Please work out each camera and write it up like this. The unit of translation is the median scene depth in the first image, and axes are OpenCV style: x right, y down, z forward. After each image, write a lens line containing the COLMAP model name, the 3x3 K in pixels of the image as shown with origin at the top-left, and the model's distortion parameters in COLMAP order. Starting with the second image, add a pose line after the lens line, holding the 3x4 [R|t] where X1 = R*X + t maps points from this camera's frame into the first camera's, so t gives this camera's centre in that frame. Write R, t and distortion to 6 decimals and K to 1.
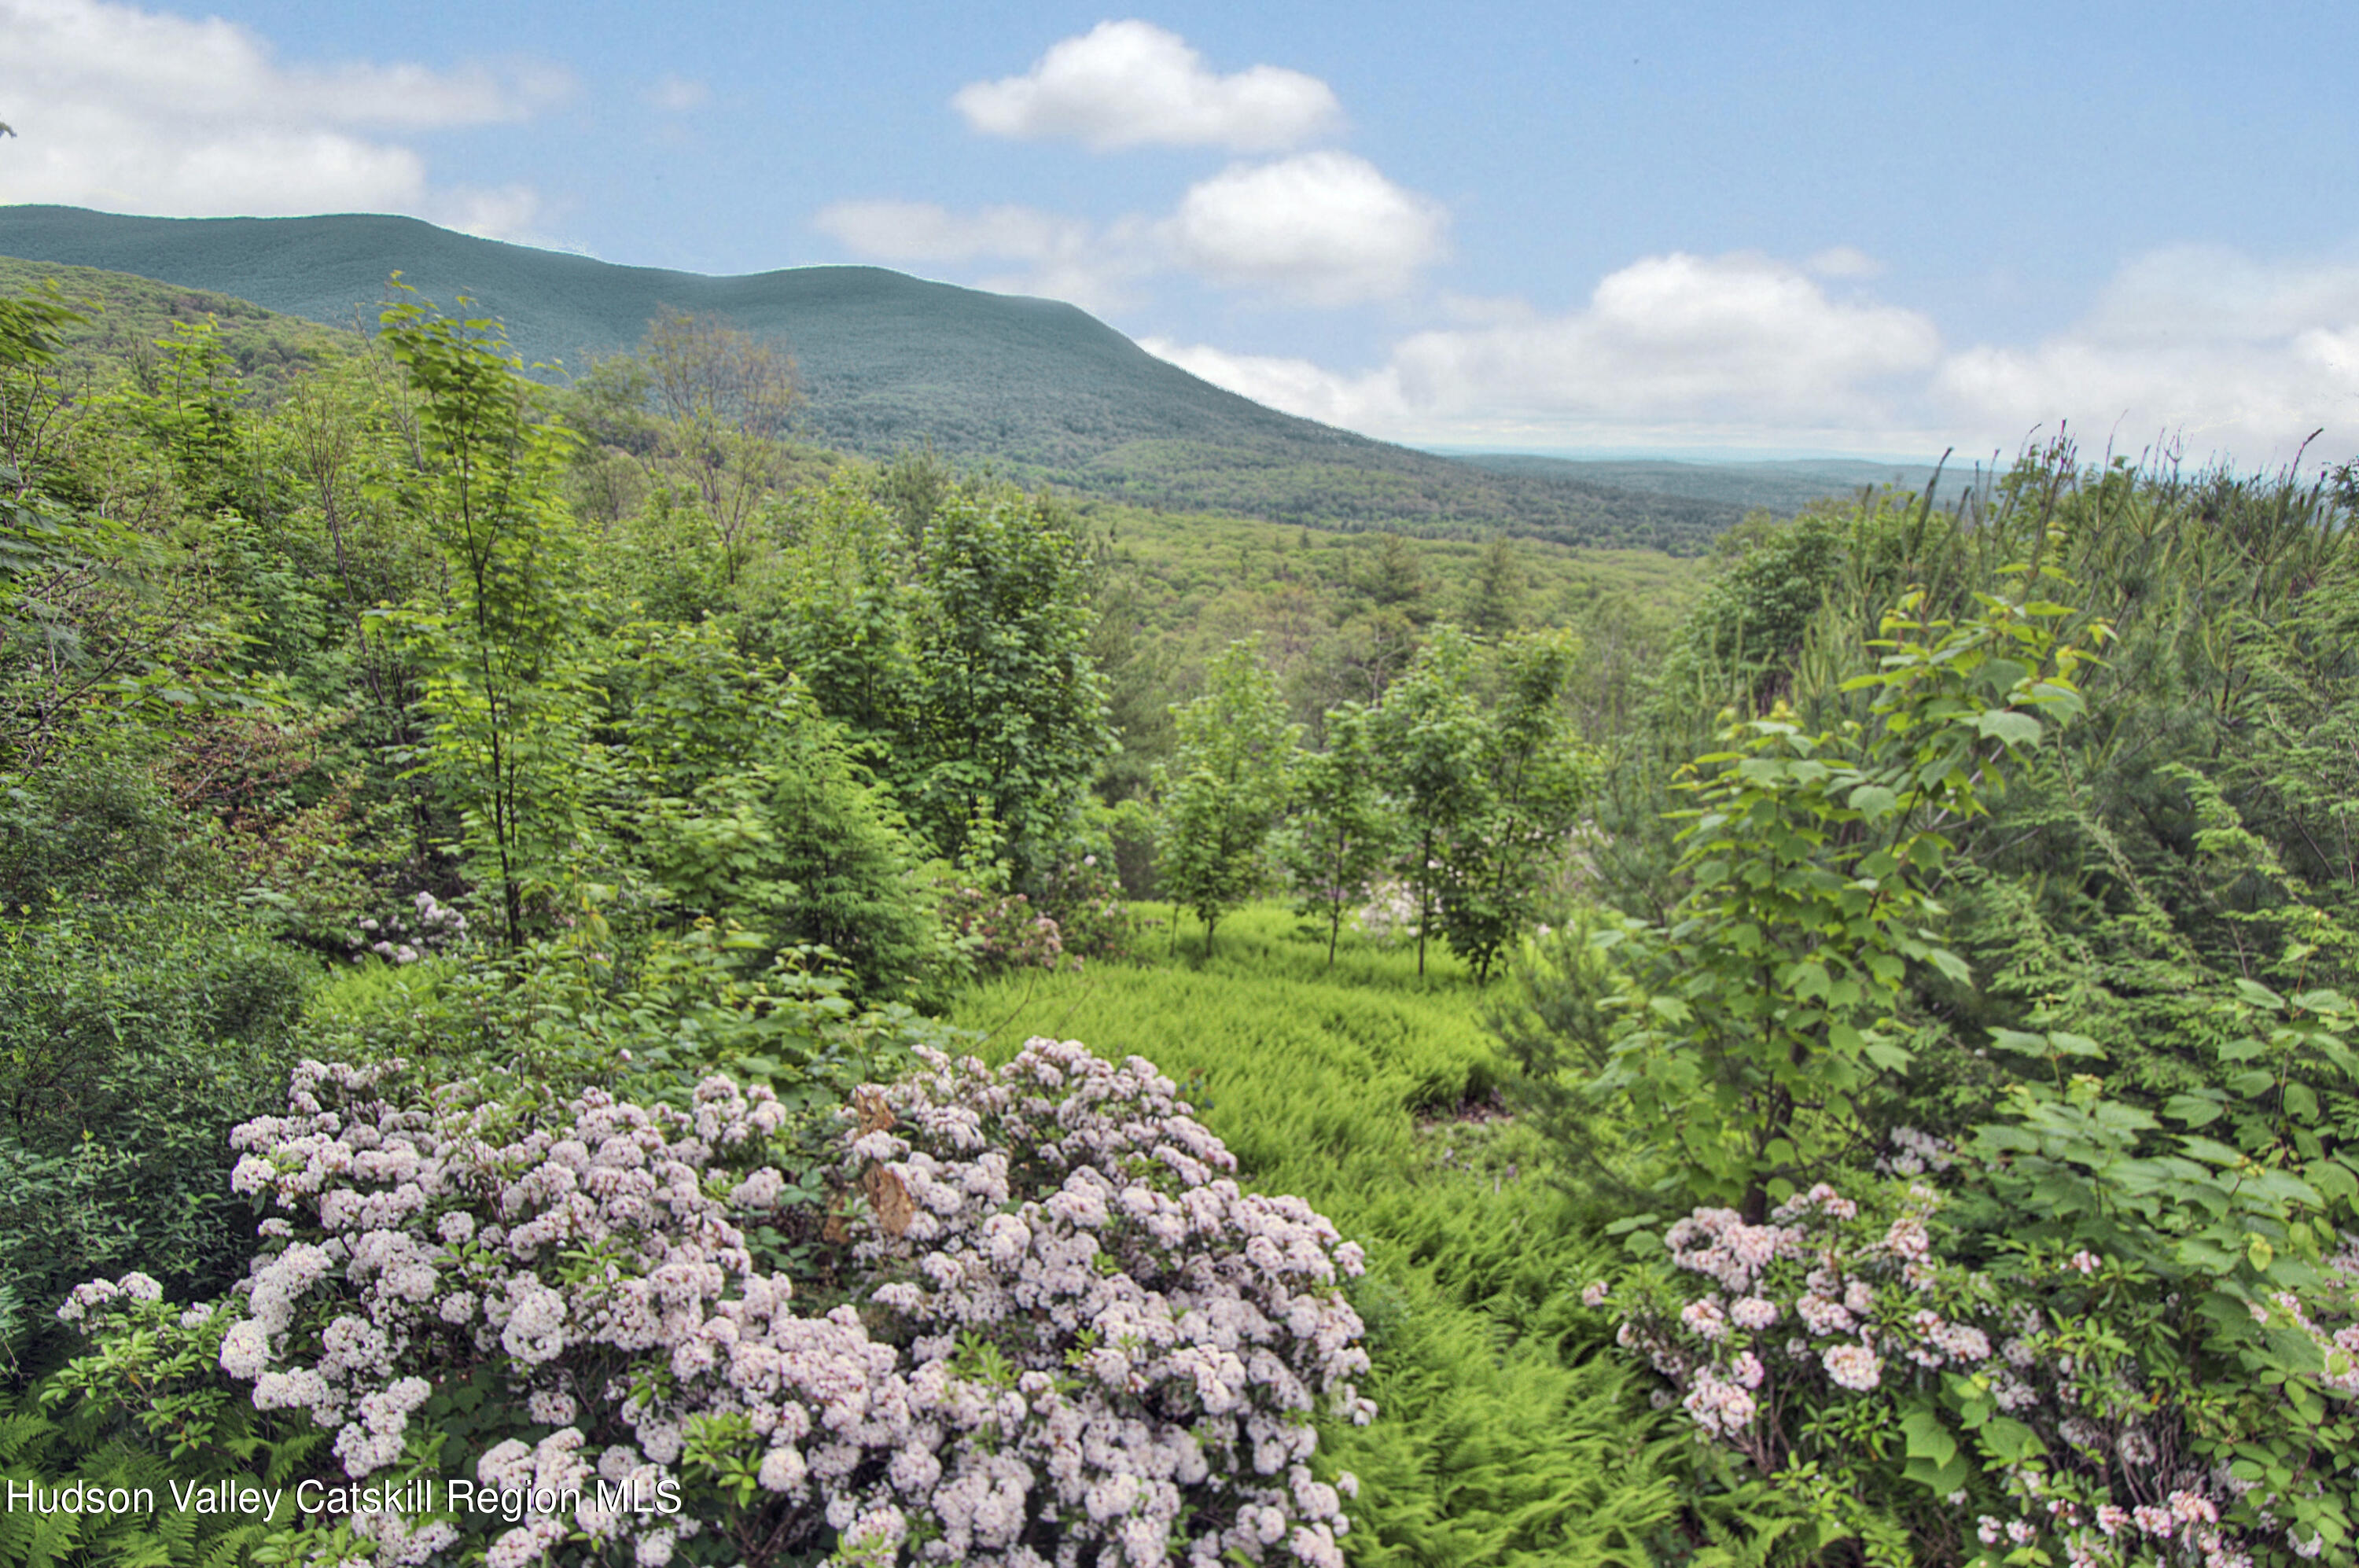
lens RADIAL K [[1095.2, 0, 1239.6], [0, 1095.2, 958.4], [0, 0, 1]] dist [0.018757, -0.024607]
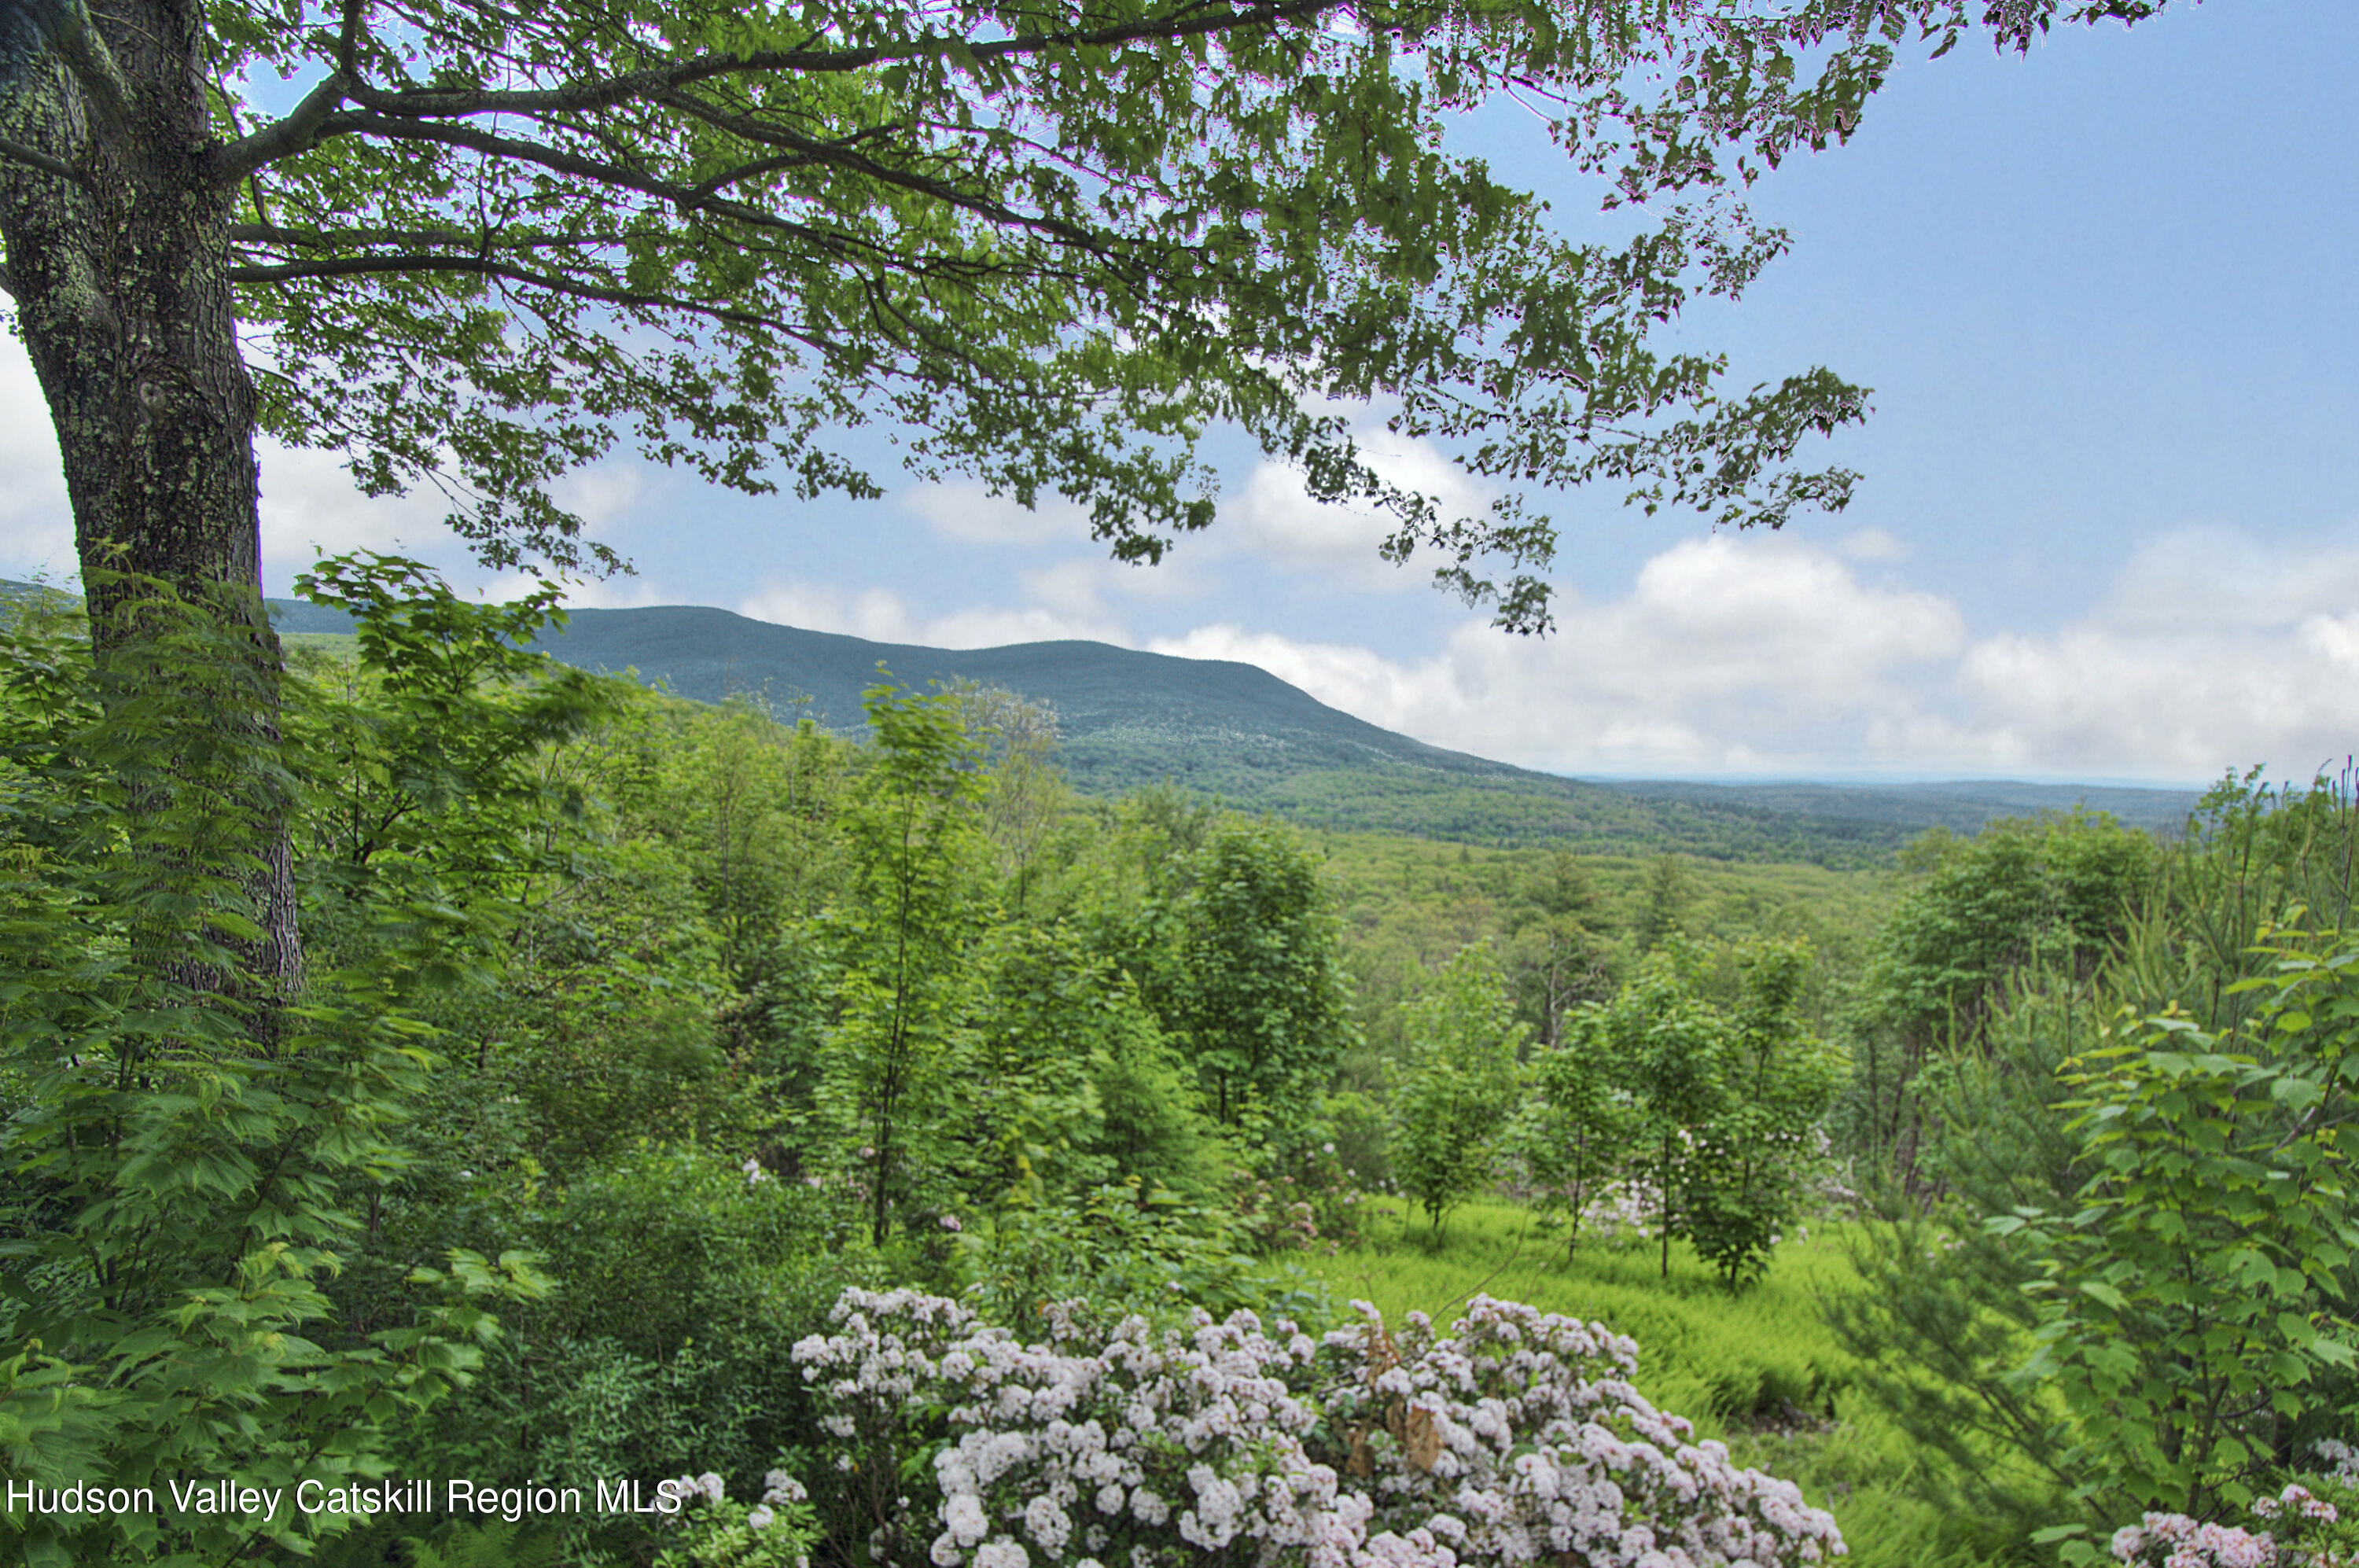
lens RADIAL K [[1095.2, 0, 1239.6], [0, 1095.2, 958.4], [0, 0, 1]] dist [0.018757, -0.024607]
pose [[0.992982, 0.008137, -0.117982, -0.125229], [-0.039384, 0.963439, -0.265017, 0.020747], [0.111512, 0.267804, 0.956998, -0.062854]]
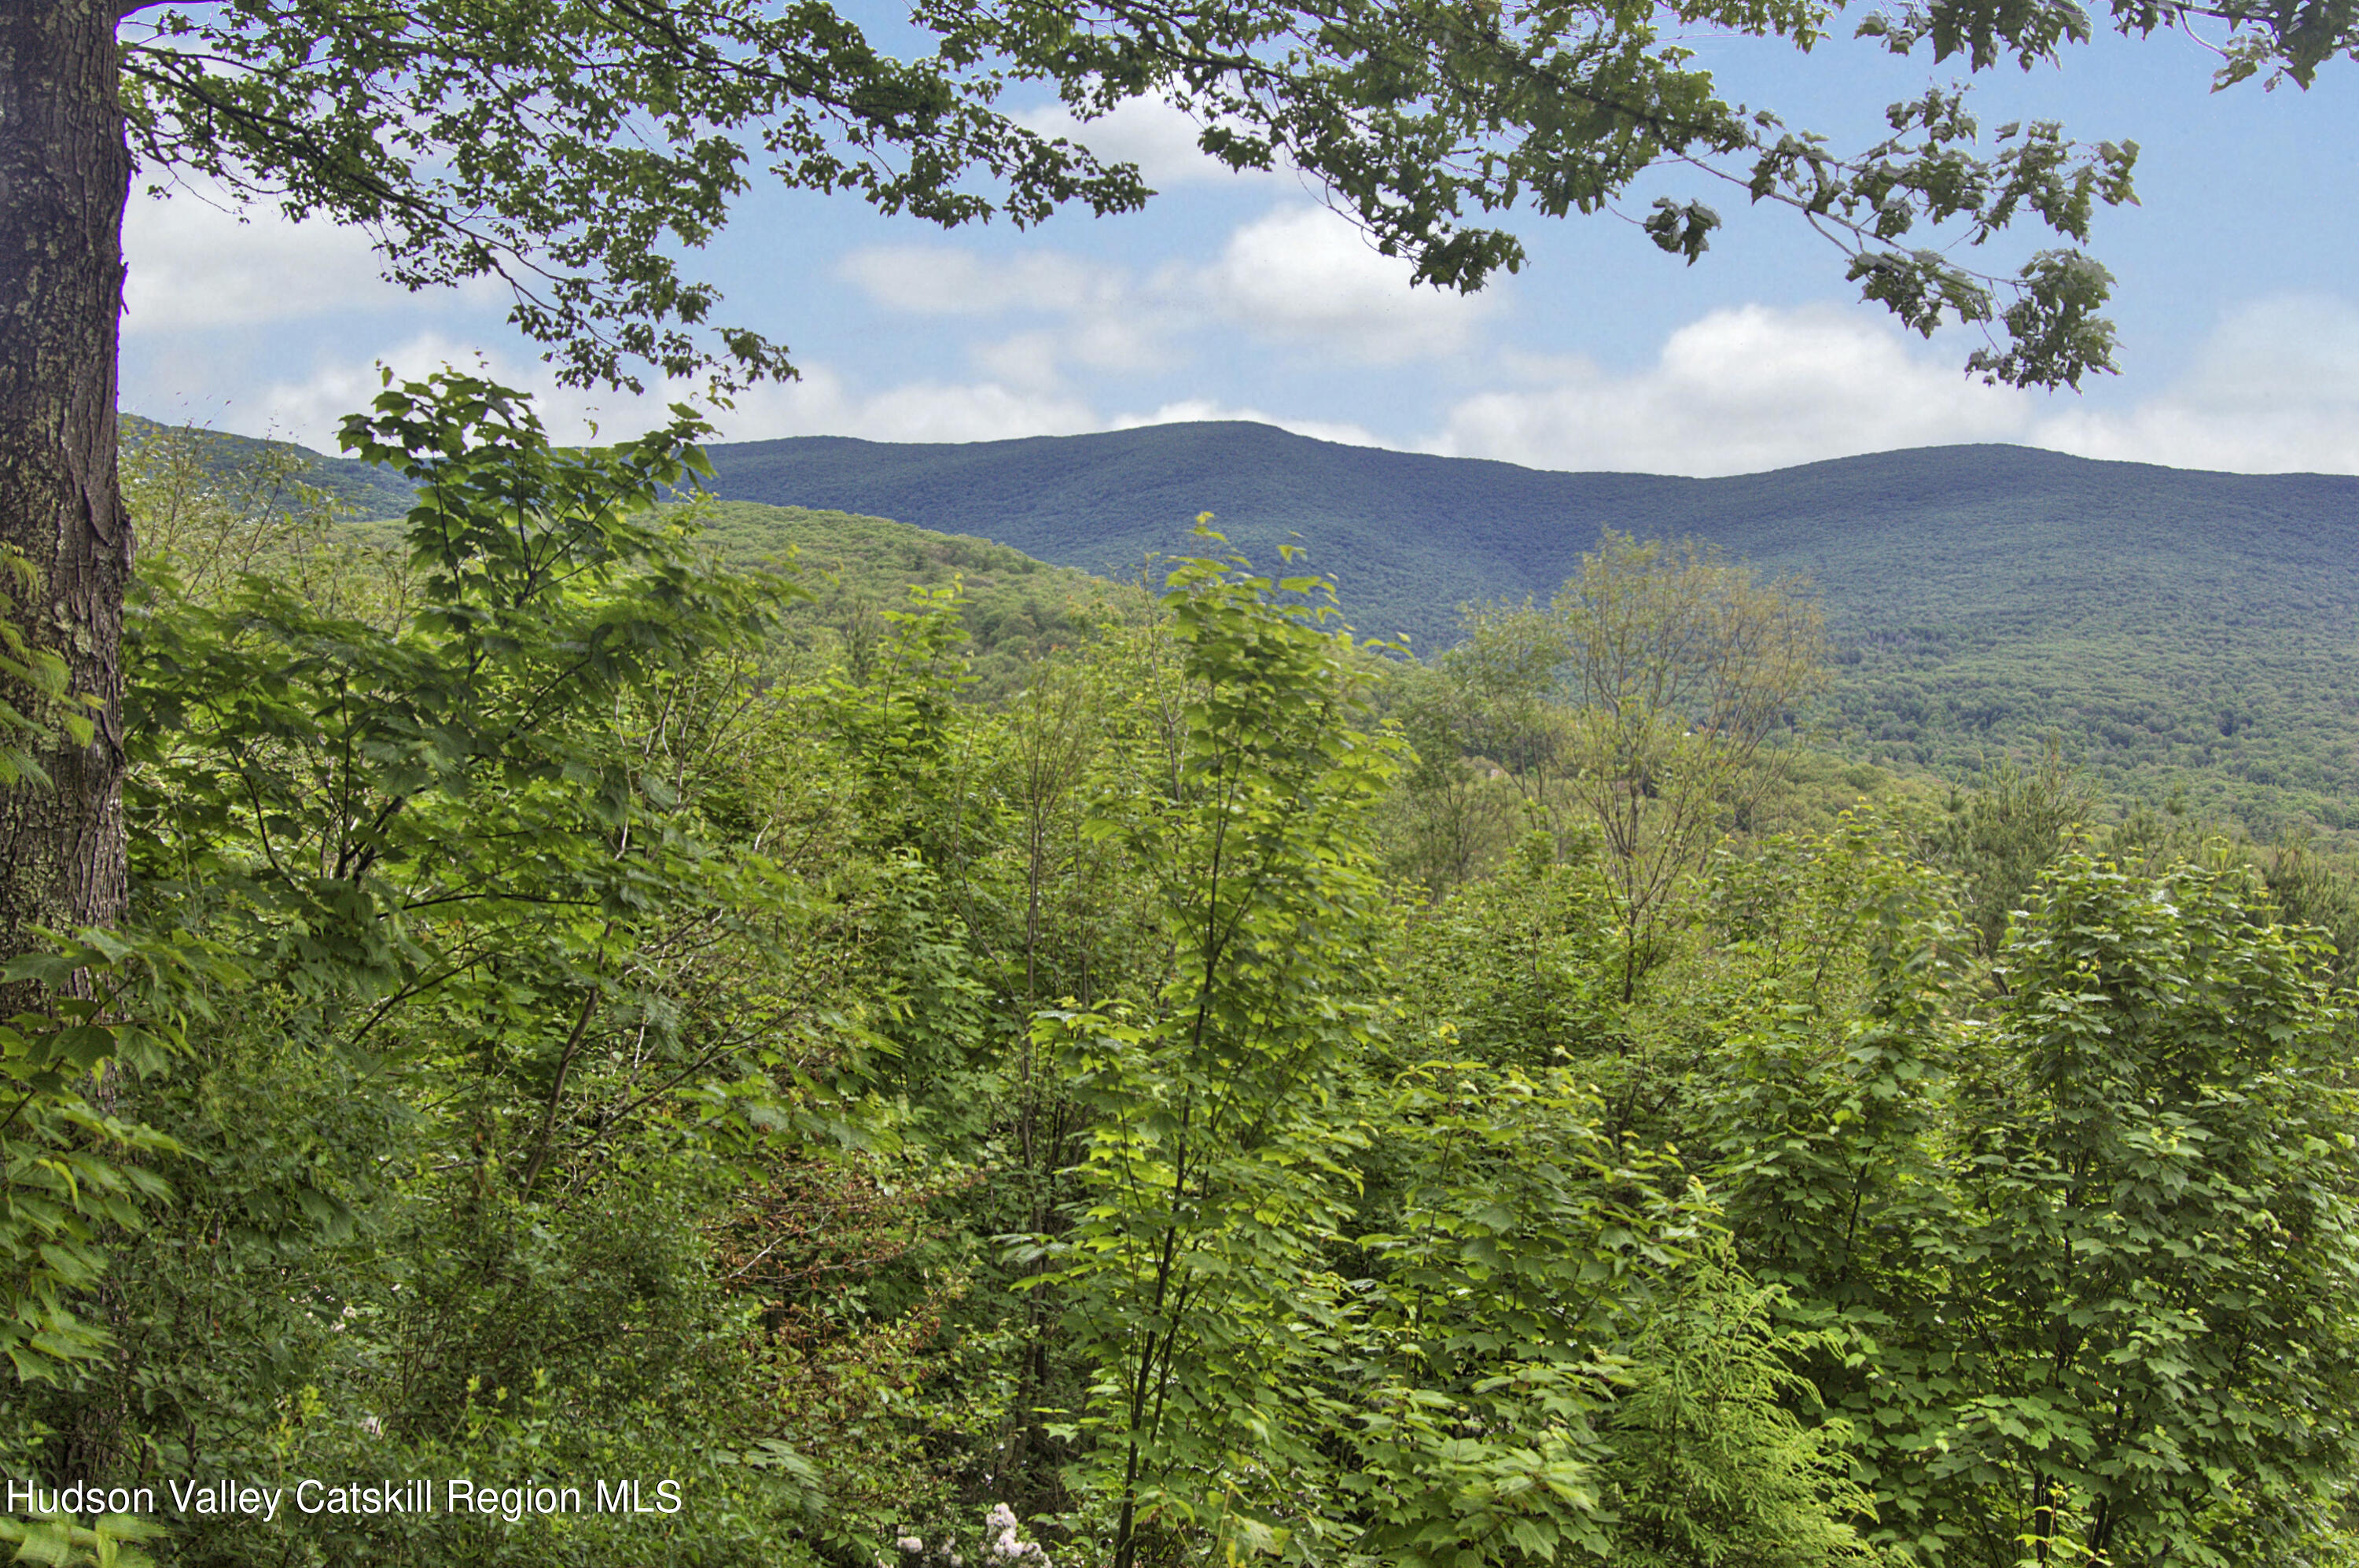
lens RADIAL K [[2483.3, 0, 1178.4], [0, 2483.3, 736.8], [0, 0, 1]] dist [-0.087733, 0.023795]
pose [[0.823350, -0.011882, -0.567409, 0.030425], [-0.232634, 0.904864, -0.356515, 0.011440], [0.517664, 0.425535, 0.742256, -0.028519]]
